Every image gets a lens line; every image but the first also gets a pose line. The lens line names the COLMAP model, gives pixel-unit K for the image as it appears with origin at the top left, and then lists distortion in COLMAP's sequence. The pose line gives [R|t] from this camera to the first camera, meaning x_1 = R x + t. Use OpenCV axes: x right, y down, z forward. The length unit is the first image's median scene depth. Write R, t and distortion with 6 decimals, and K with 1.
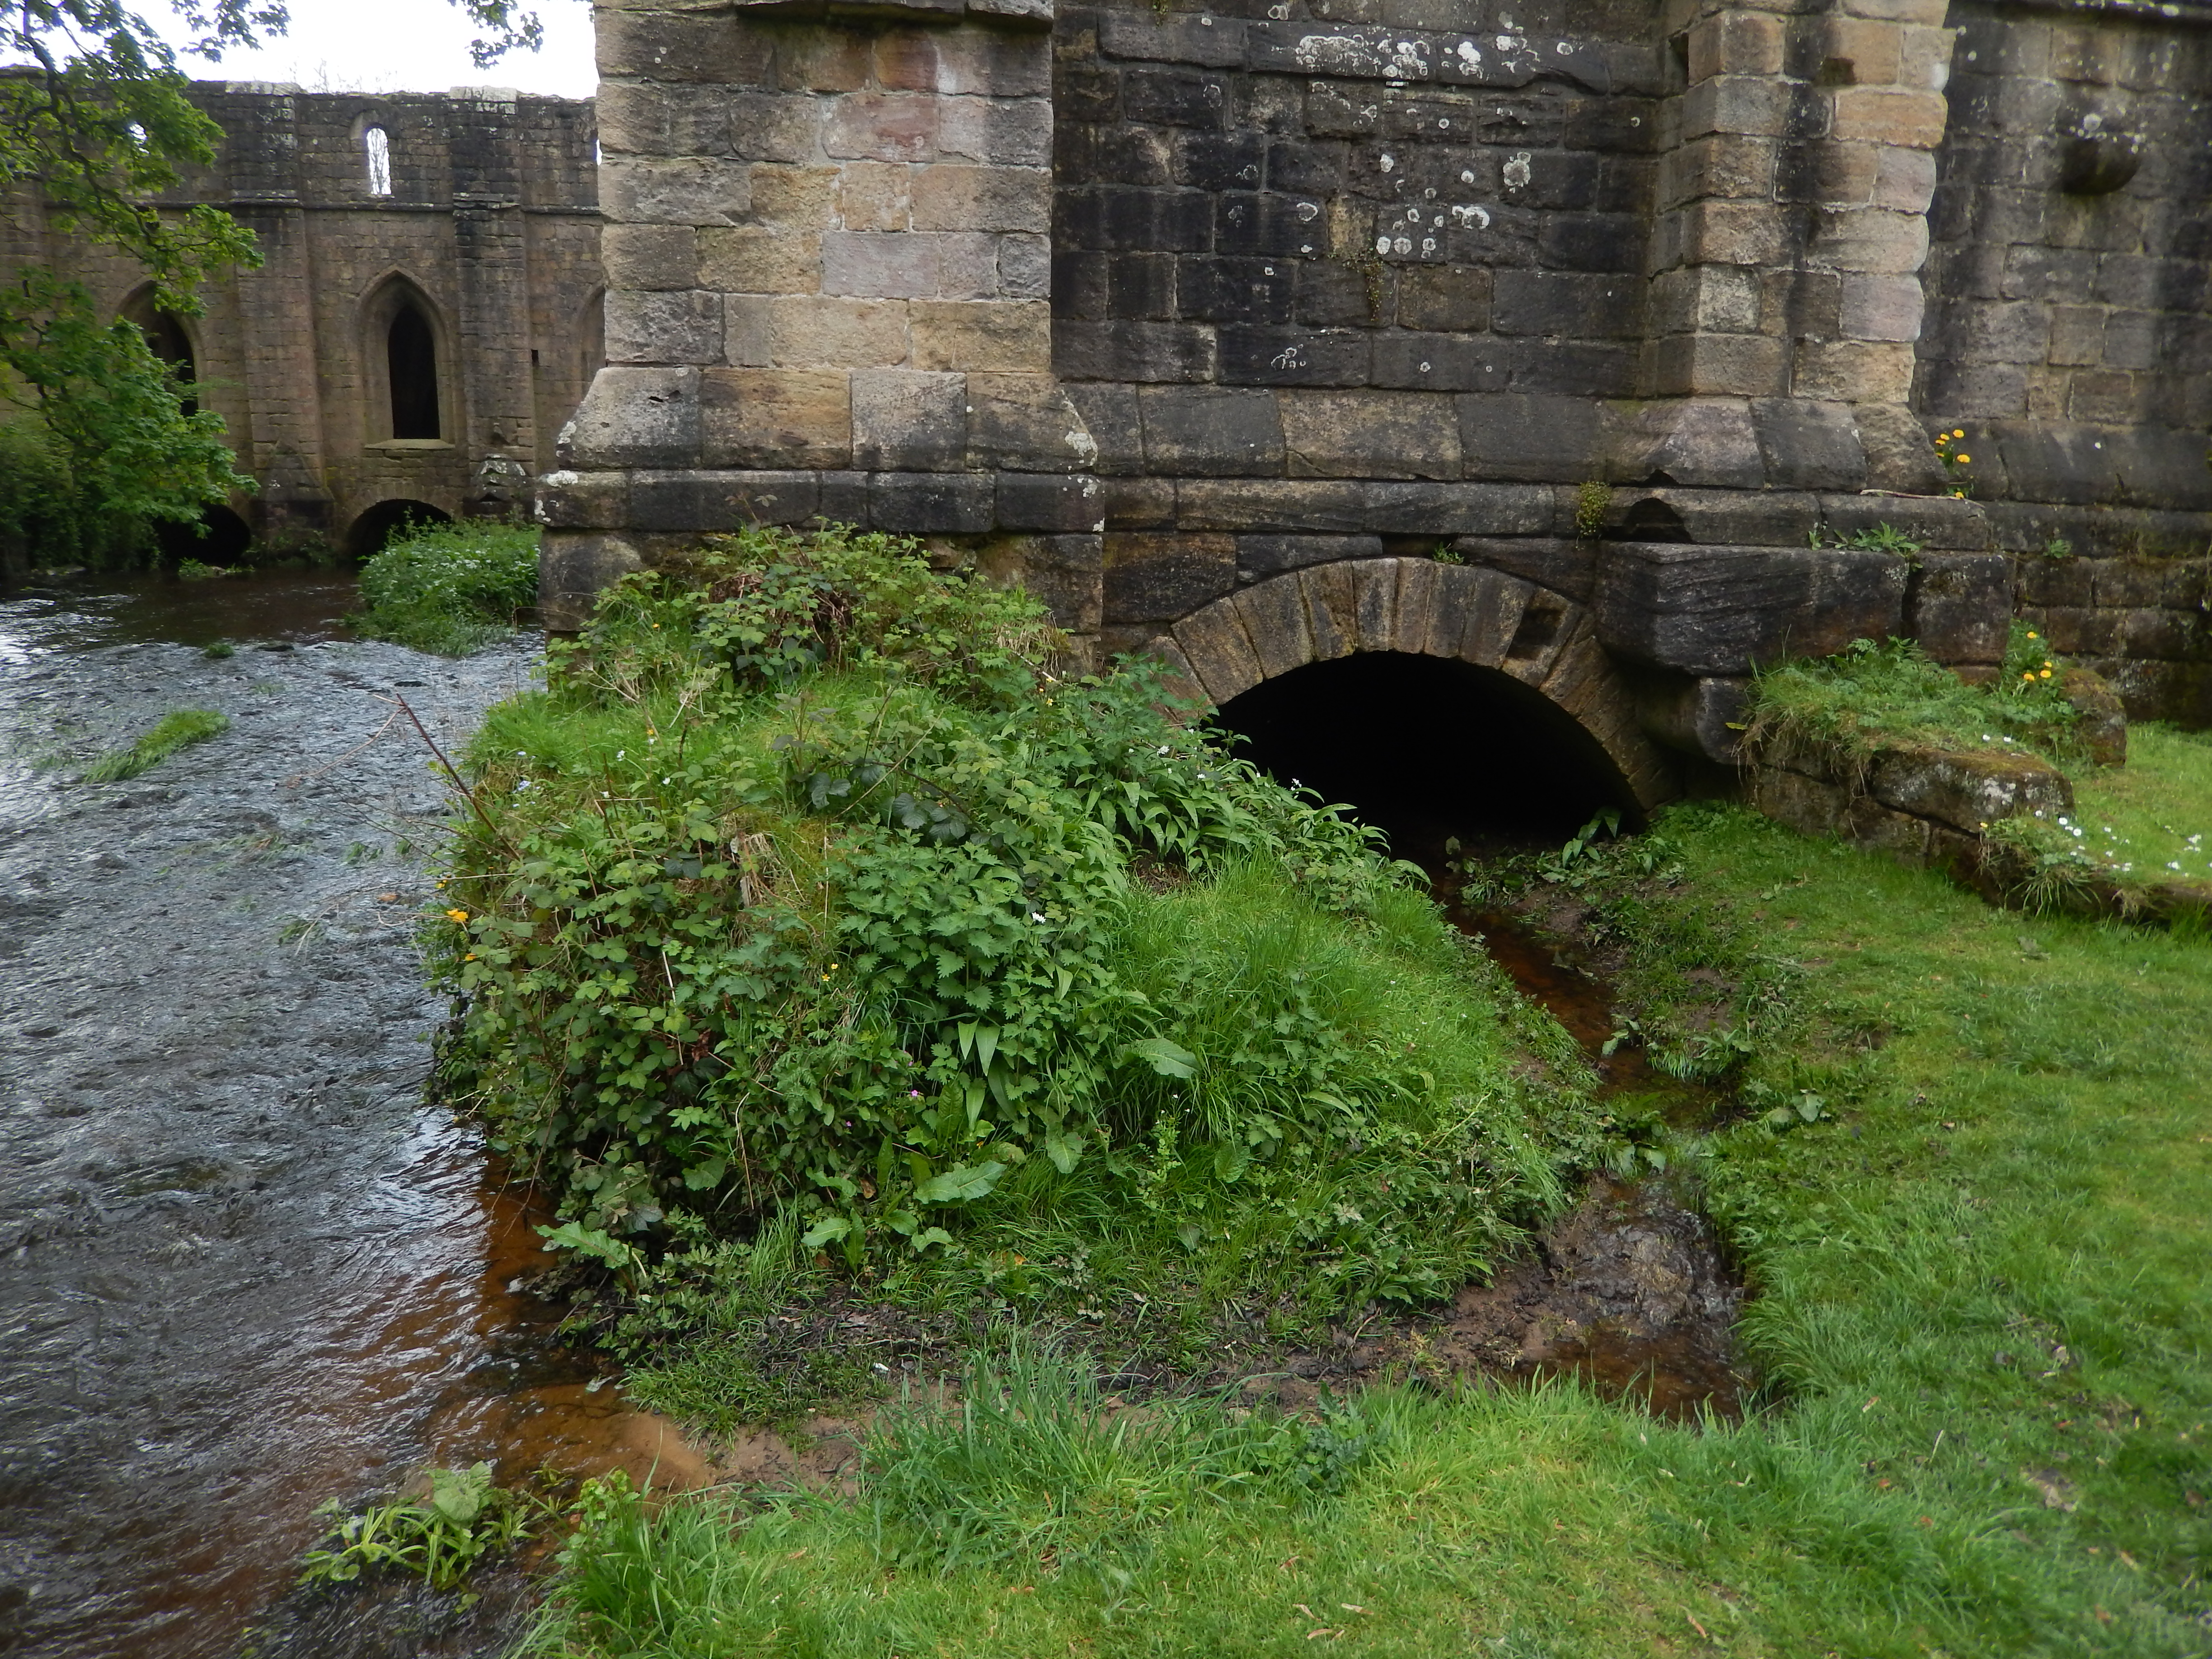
lens RADIAL K [[1620.7, 0, 1103.6], [0, 1620.7, 816.2], [0, 0, 1]] dist [-0.021488, -0.020254]
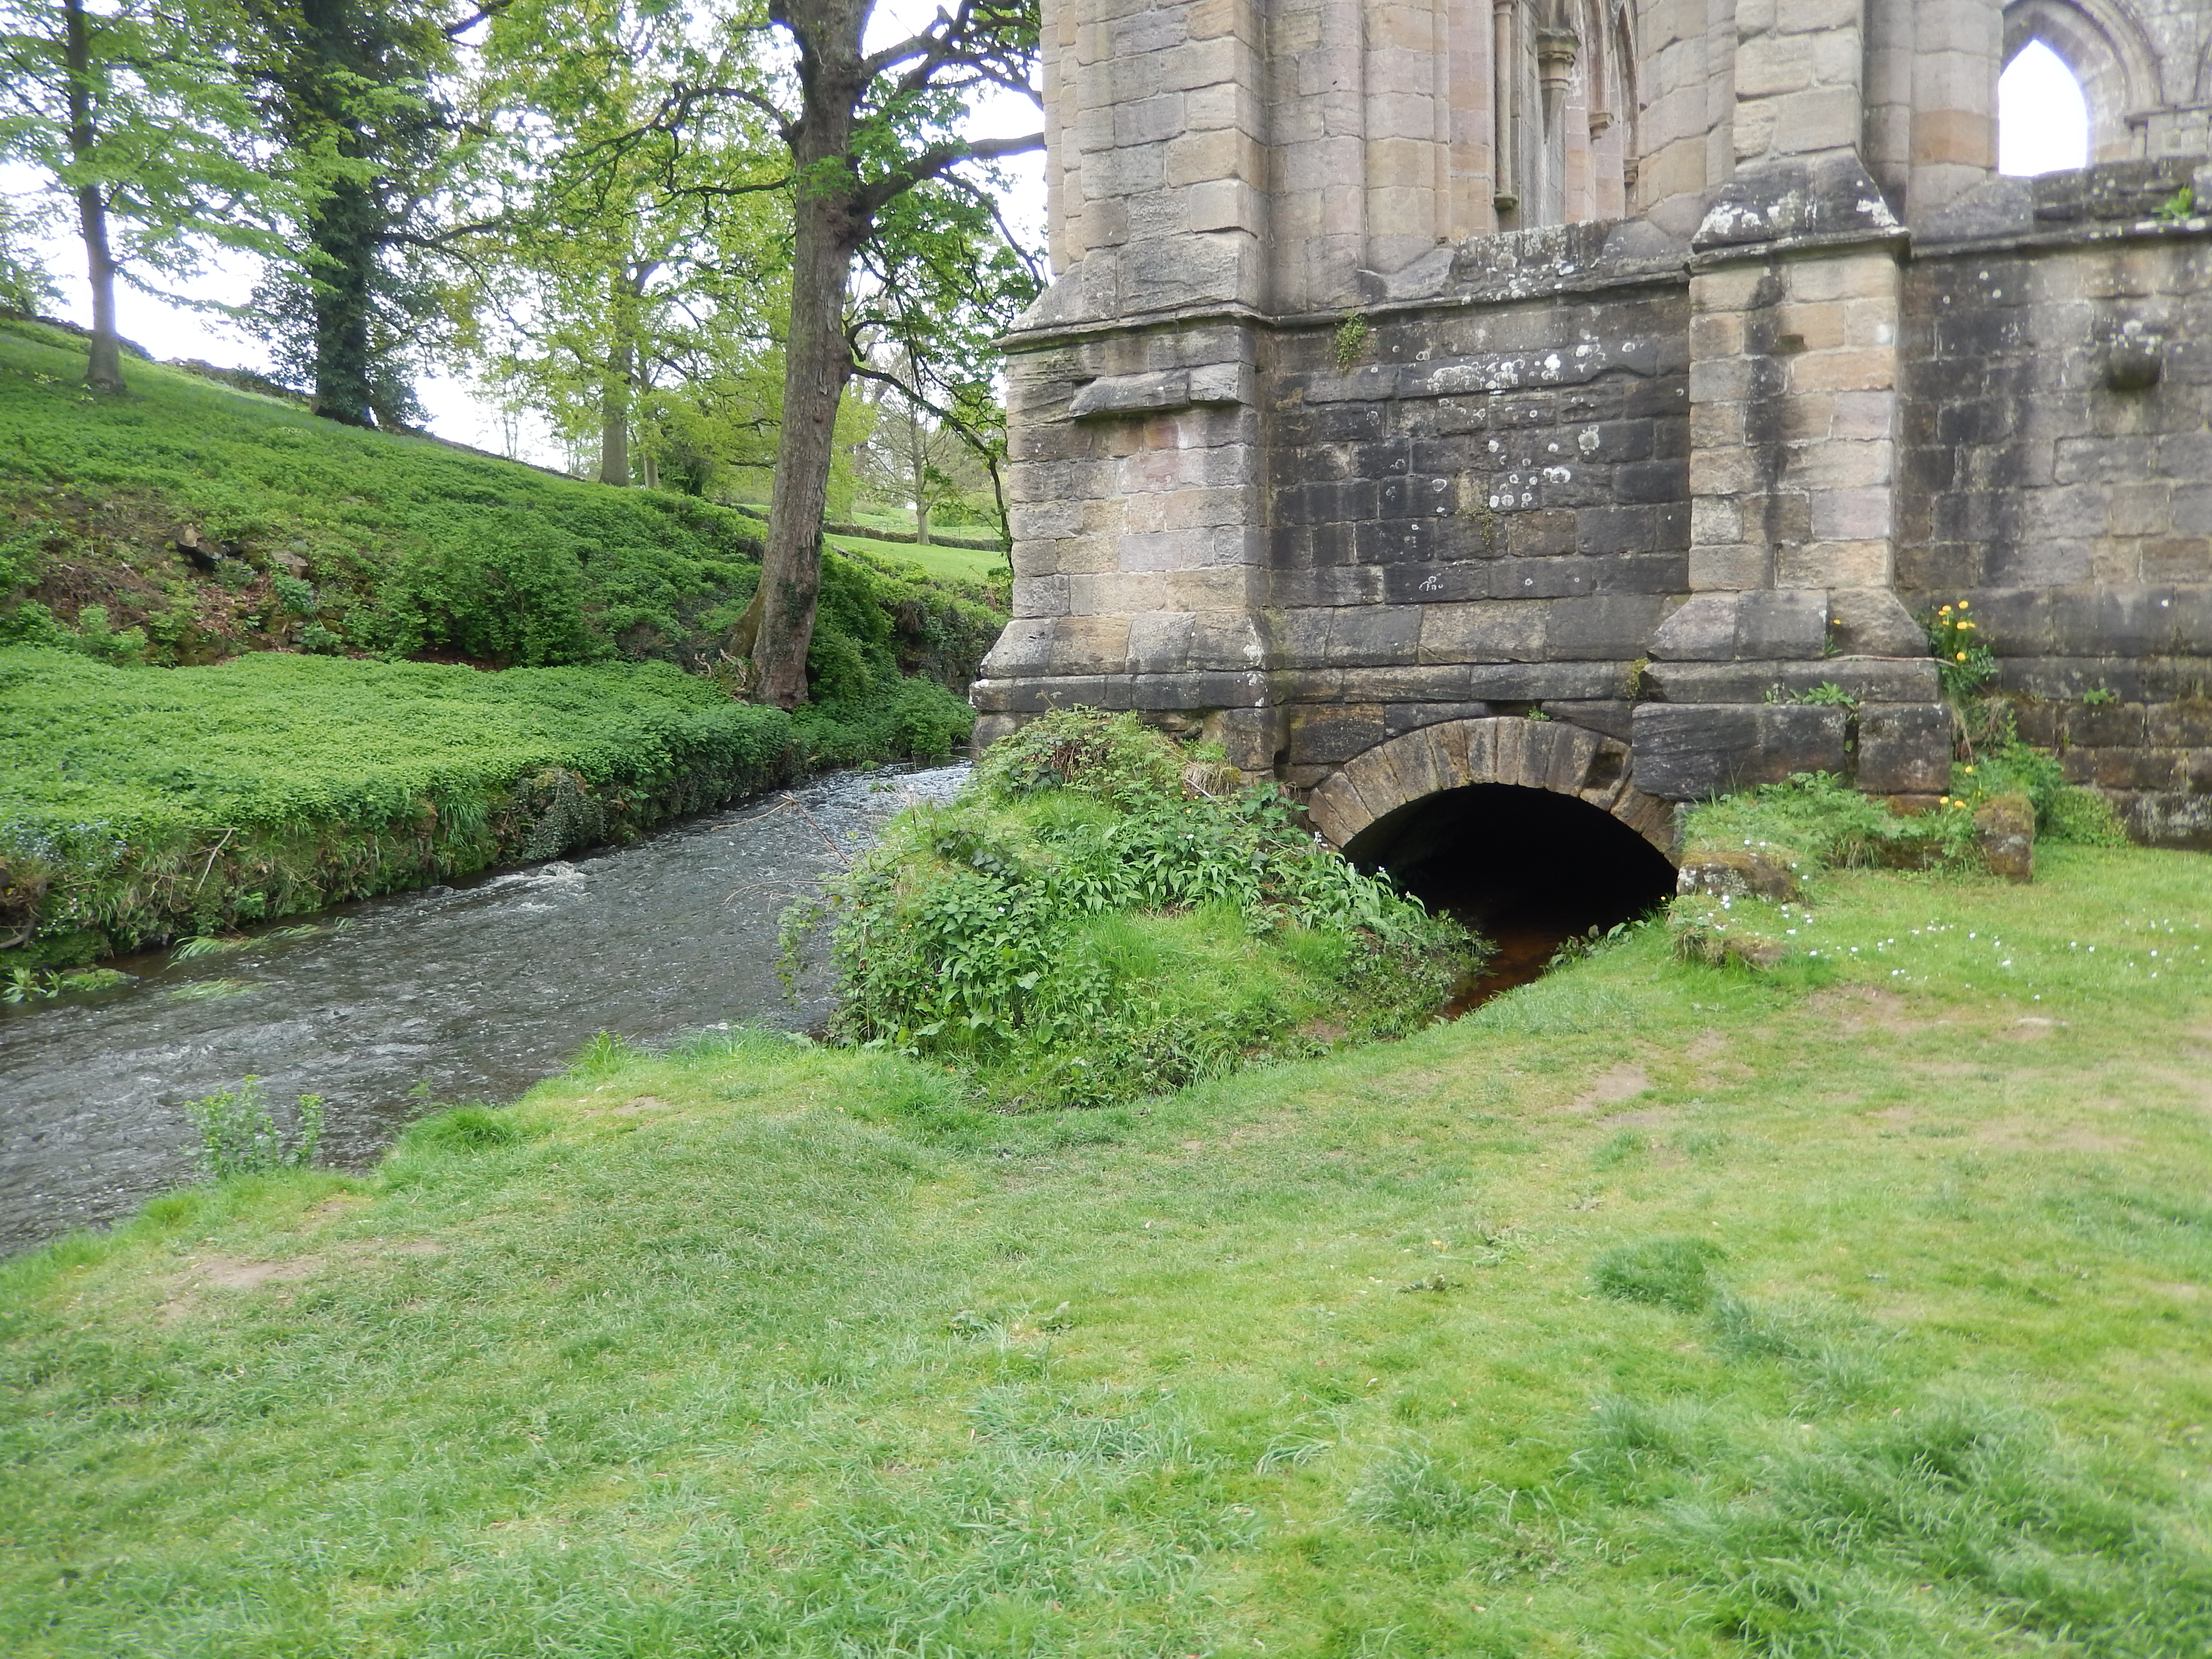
lens RADIAL K [[1620.1, 0, 1106.0], [0, 1620.1, 829.5], [0, 0, 1]] dist [-0.005914, -0.073473]
pose [[0.822926, 0.019599, -0.567810, 0.739612], [-0.068922, 0.995468, -0.065528, 0.056549], [0.563952, 0.093059, 0.820547, -0.360220]]
